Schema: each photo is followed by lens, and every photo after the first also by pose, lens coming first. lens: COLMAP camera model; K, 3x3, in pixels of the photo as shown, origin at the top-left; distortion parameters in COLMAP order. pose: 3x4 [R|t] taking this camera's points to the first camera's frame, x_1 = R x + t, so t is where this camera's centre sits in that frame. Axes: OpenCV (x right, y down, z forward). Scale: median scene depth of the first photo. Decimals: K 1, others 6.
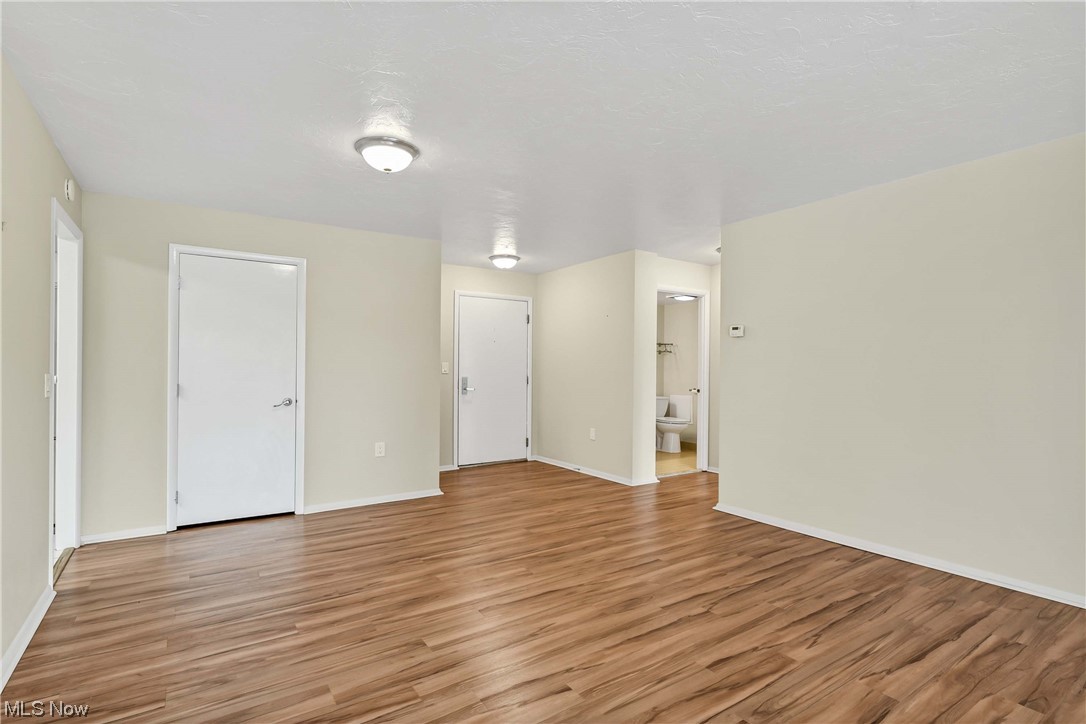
lens RADIAL K [[554.8, 0, 540.5], [0, 554.8, 380.3], [0, 0, 1]] dist [0.001134, -0.000224]
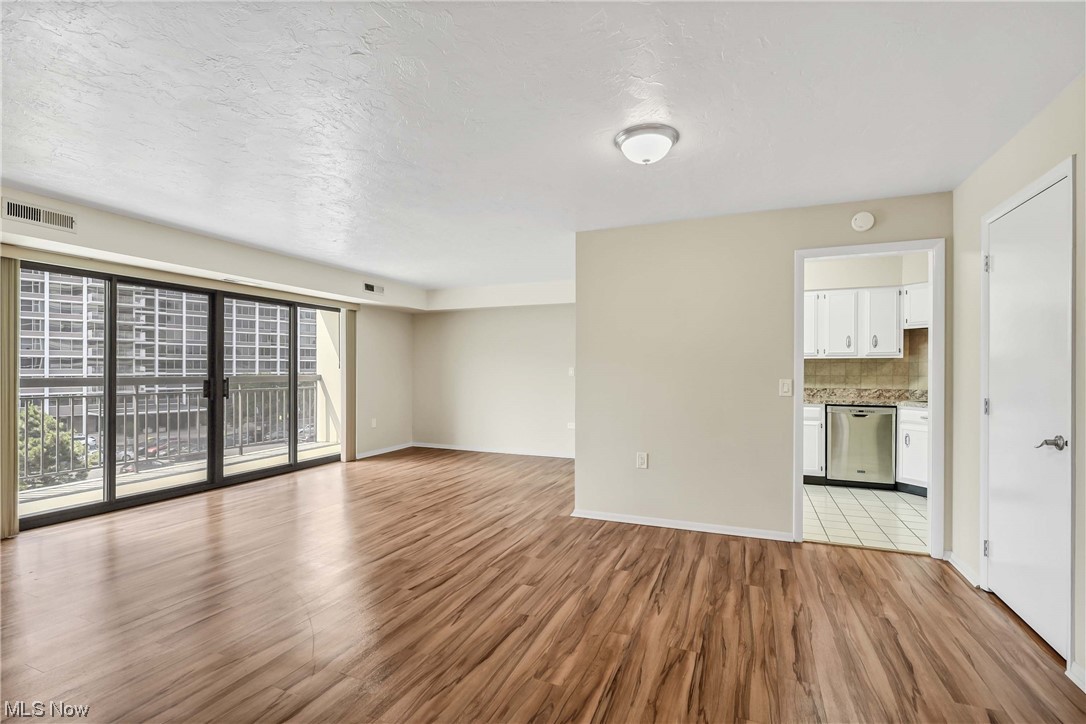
lens RADIAL K [[493.8, 0, 545.2], [0, 493.8, 368.4], [0, 0, 1]] dist [0.002330, -0.001356]
pose [[-0.829651, -0.010359, -0.558186, 0.328841], [-0.019917, 0.999741, 0.011051, -0.057143], [0.557927, 0.020286, -0.829642, 1.495760]]
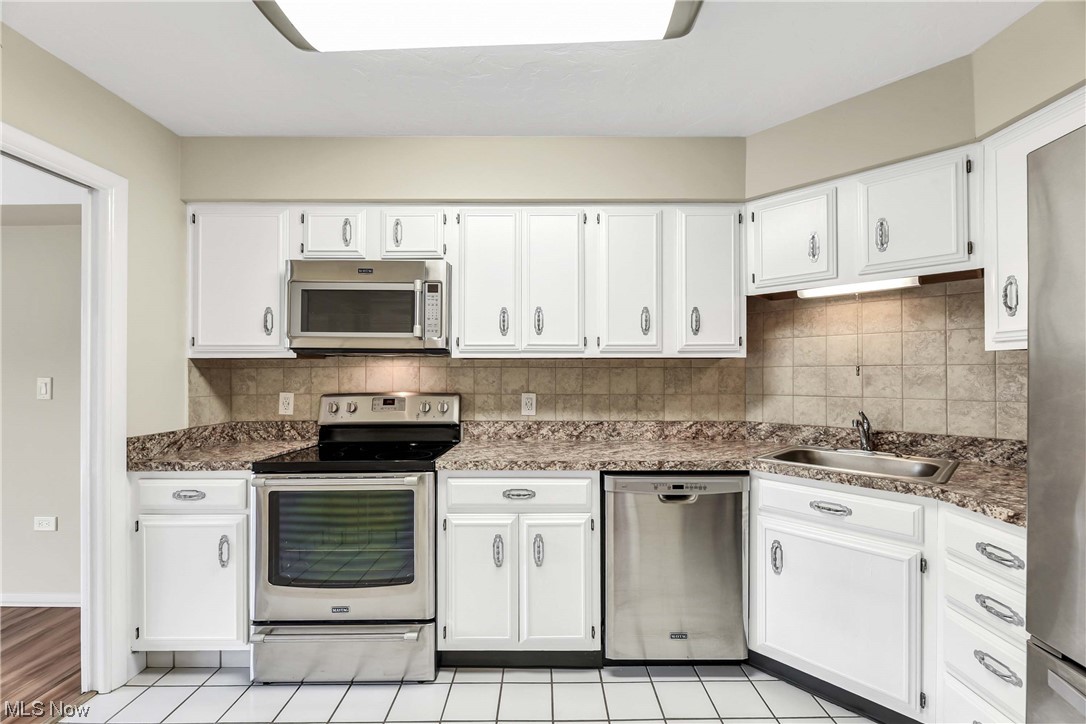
lens RADIAL K [[467.3, 0, 546.0], [0, 467.3, 367.1], [0, 0, 1]] dist [0.000979, -0.000379]
pose [[-0.540132, -0.019652, -0.841351, -0.801070], [-0.022388, 0.999709, -0.008978, -0.069219], [0.841282, 0.013987, -0.540415, 0.924847]]
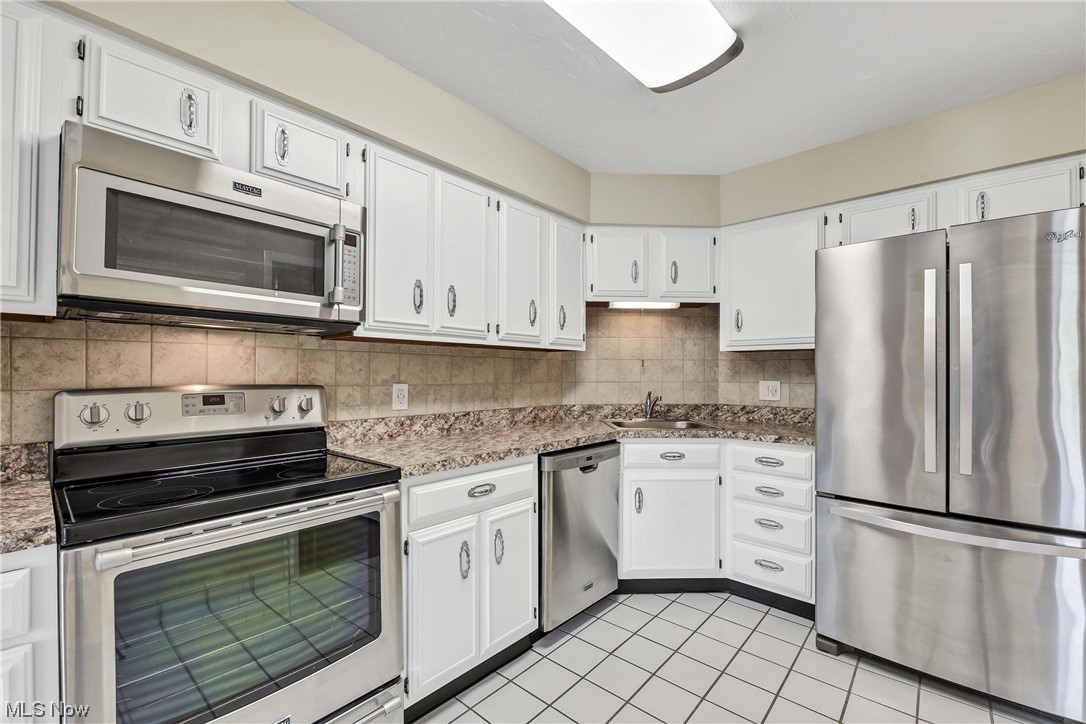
lens RADIAL K [[466.9, 0, 551.0], [0, 466.9, 368.2], [0, 0, 1]] dist [0.000127, -0.001505]
pose [[0.284957, -0.024243, -0.958234, -0.742558], [-0.017807, 0.999374, -0.030579, -0.036388], [0.958375, 0.025777, 0.284347, 0.476756]]
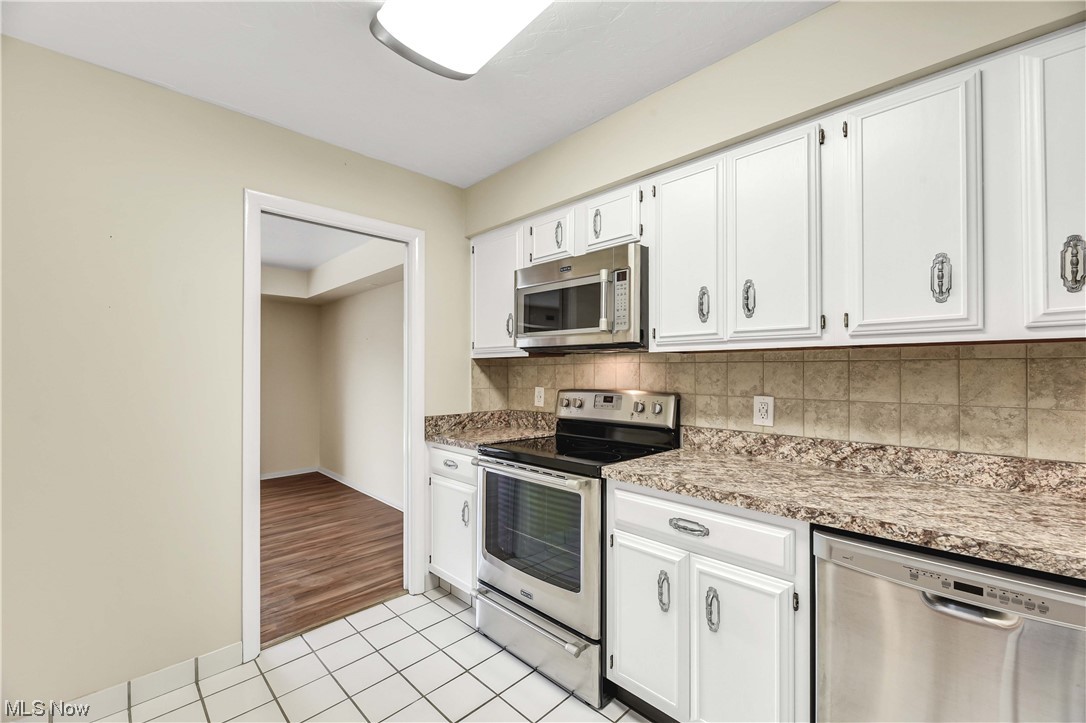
lens RADIAL K [[451.8, 0, 541.2], [0, 451.8, 365.1], [0, 0, 1]] dist [-0.002819, -0.000629]
pose [[-0.979681, -0.009814, -0.200323, -1.066005], [-0.011737, 0.999896, 0.008414, -0.072902], [0.200219, 0.010594, -0.979694, 0.982173]]
